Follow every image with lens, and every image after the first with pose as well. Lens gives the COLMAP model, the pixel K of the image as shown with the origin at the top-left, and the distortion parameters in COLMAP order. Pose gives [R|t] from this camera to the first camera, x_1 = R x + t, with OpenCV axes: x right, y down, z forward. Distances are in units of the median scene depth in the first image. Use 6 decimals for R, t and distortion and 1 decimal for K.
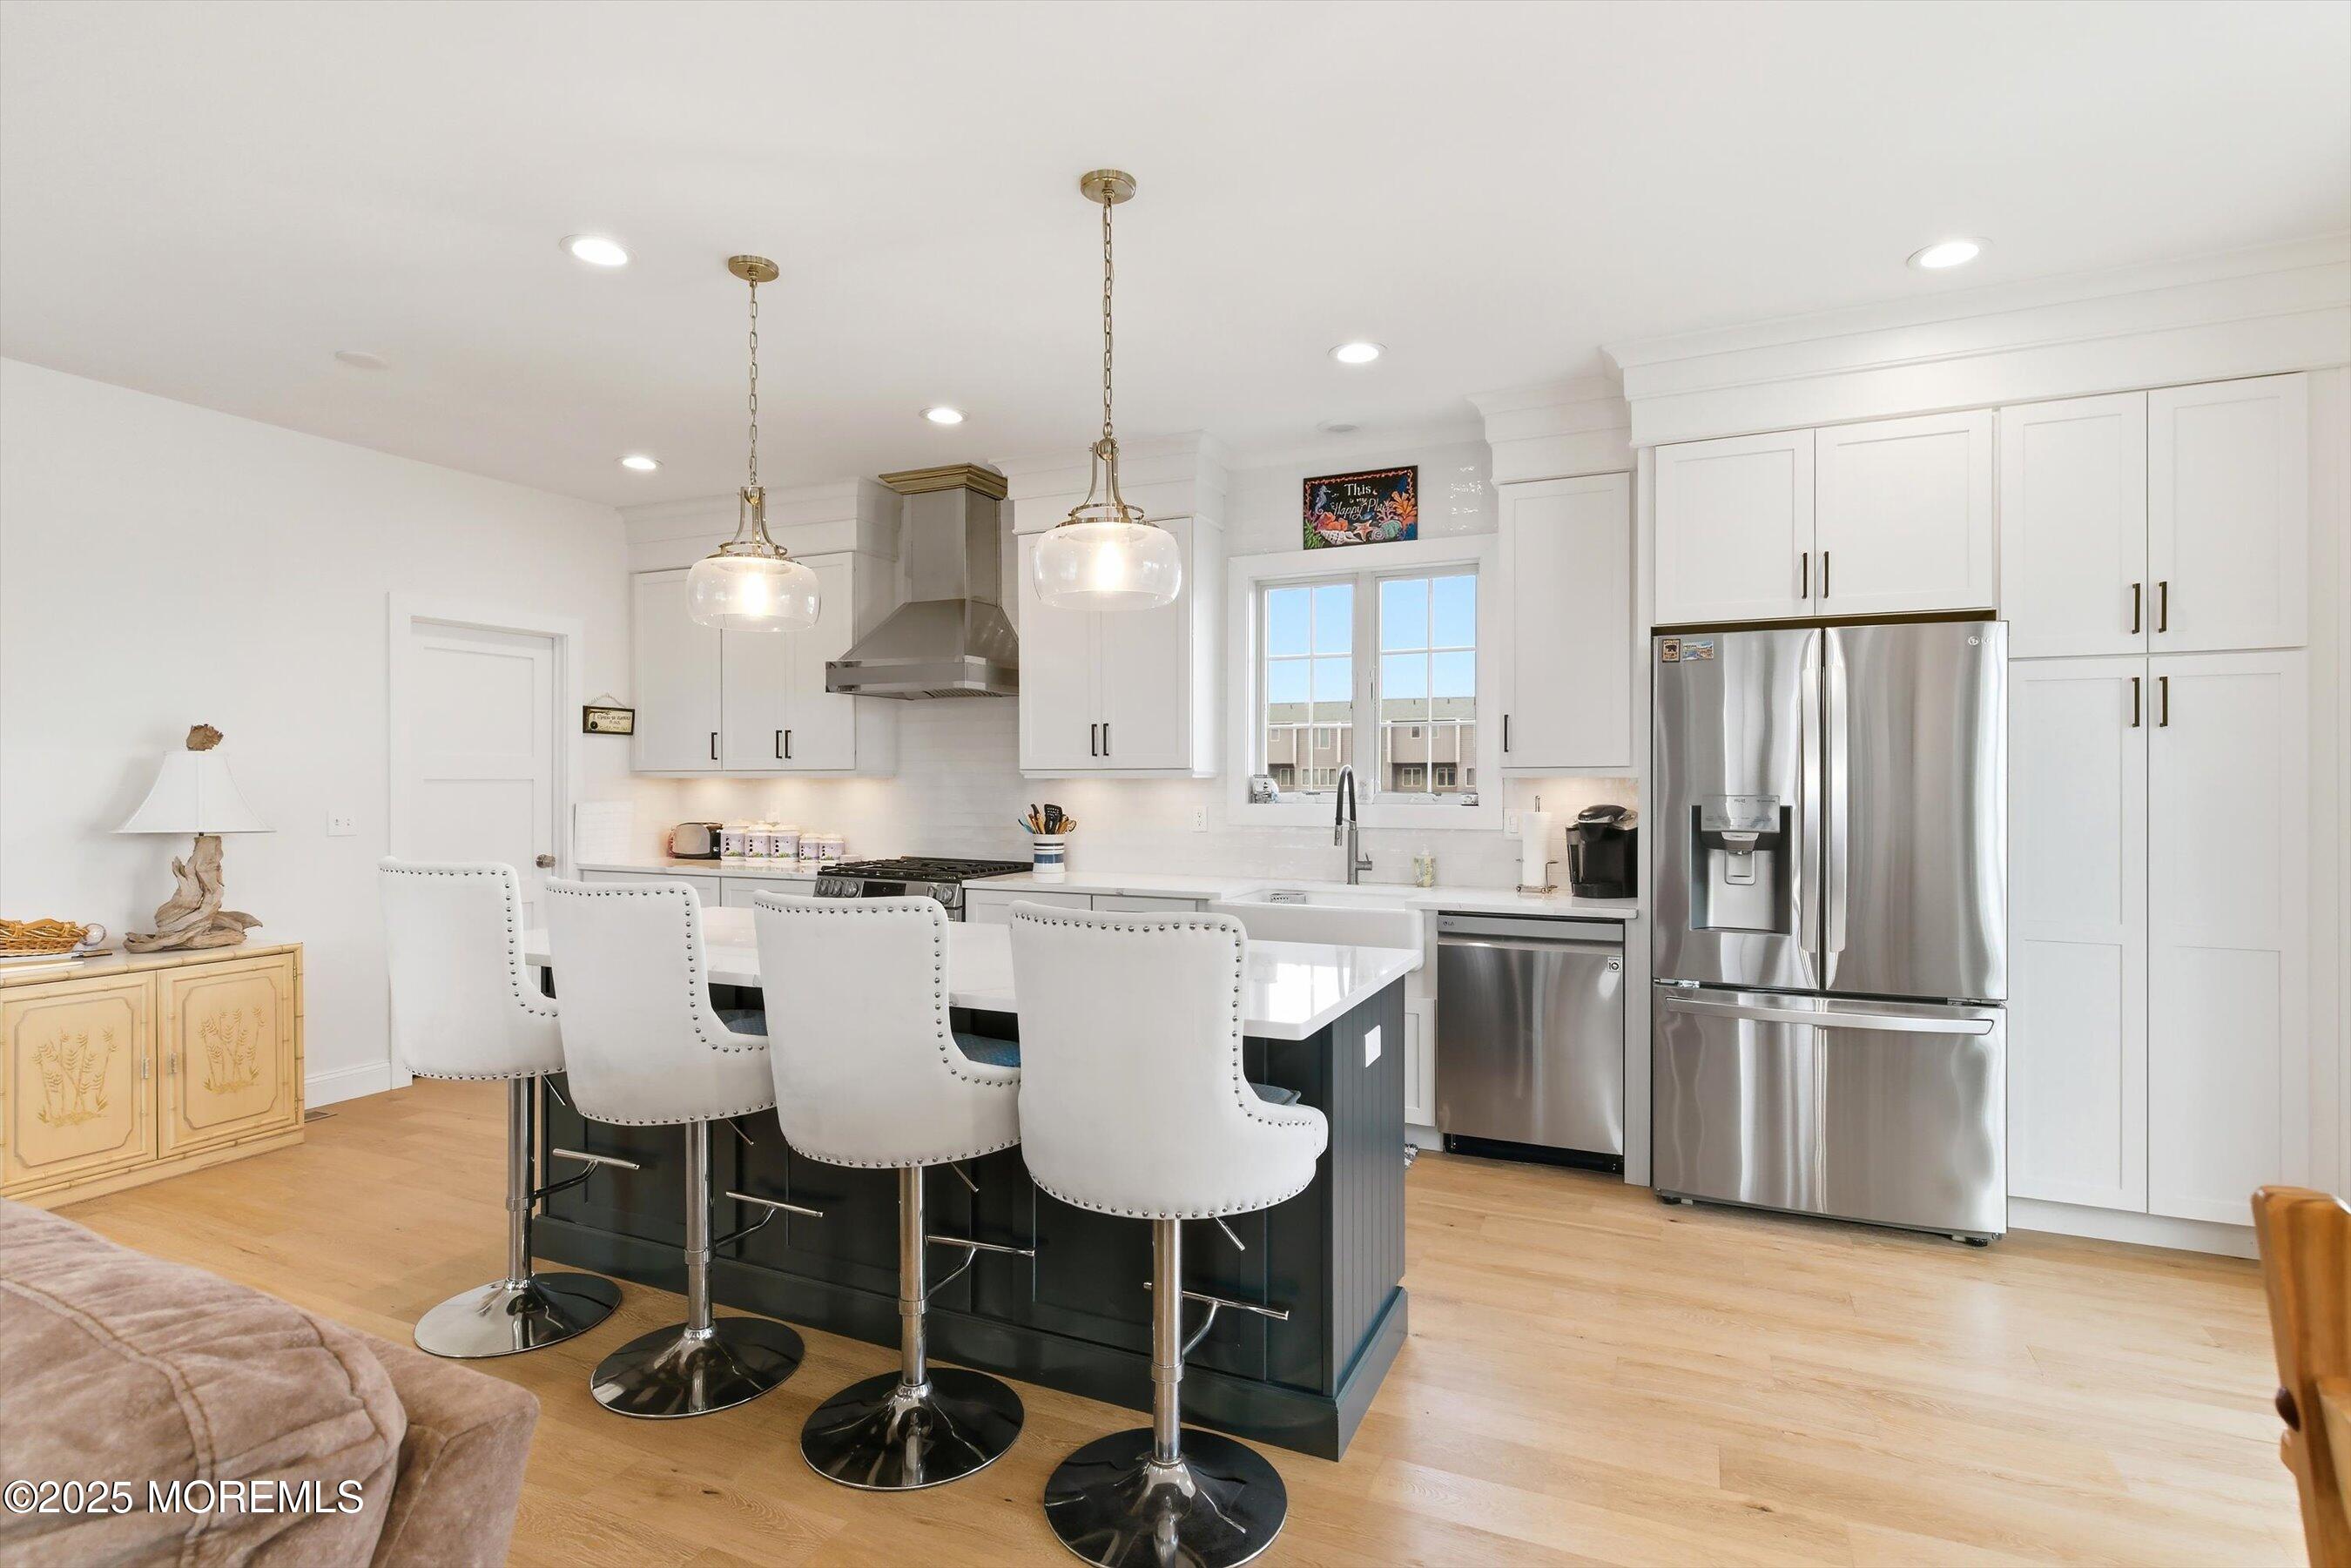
lens RADIAL K [[1155.8, 0, 1170.2], [0, 1155.8, 779.8], [0, 0, 1]] dist [0.000771, 0.000184]
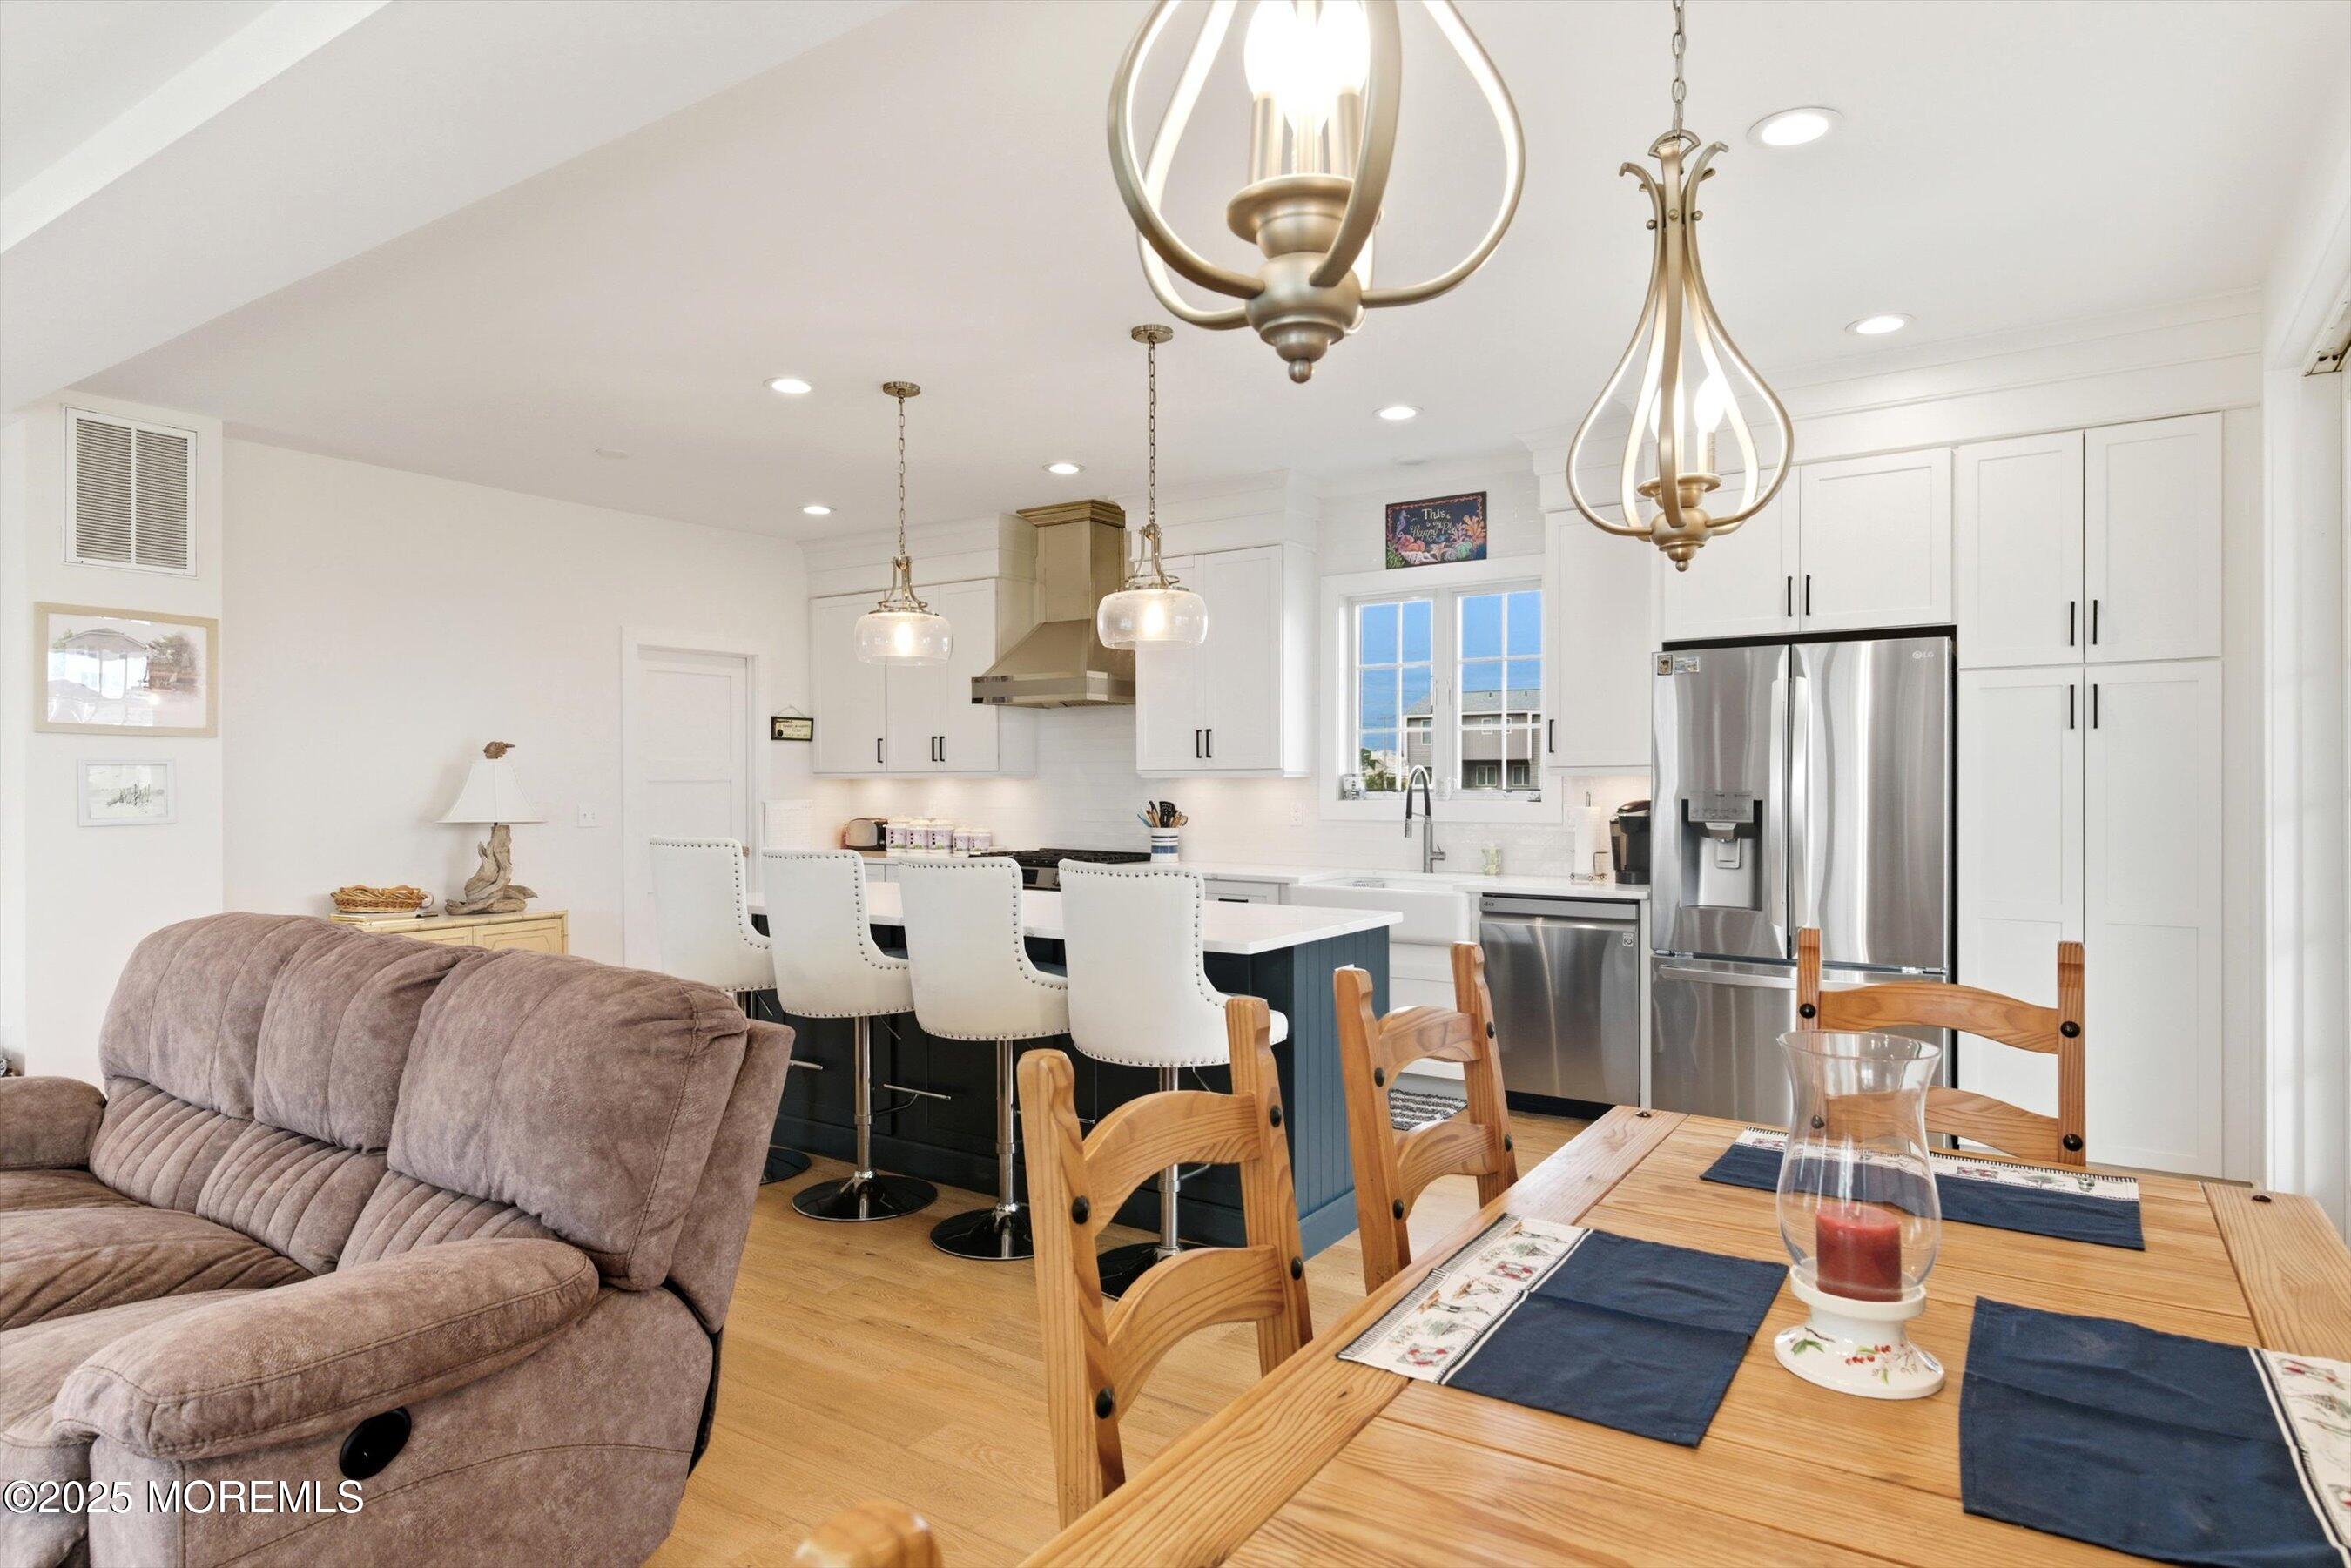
lens RADIAL K [[1325.2, 0, 1173.4], [0, 1325.2, 783.5], [0, 0, 1]] dist [0.012578, -0.000898]
pose [[0.986558, -0.003208, -0.163377, 0.135426], [0.003808, 0.999987, 0.003363, 0.000057], [0.163364, -0.003940, 0.986558, -0.313644]]
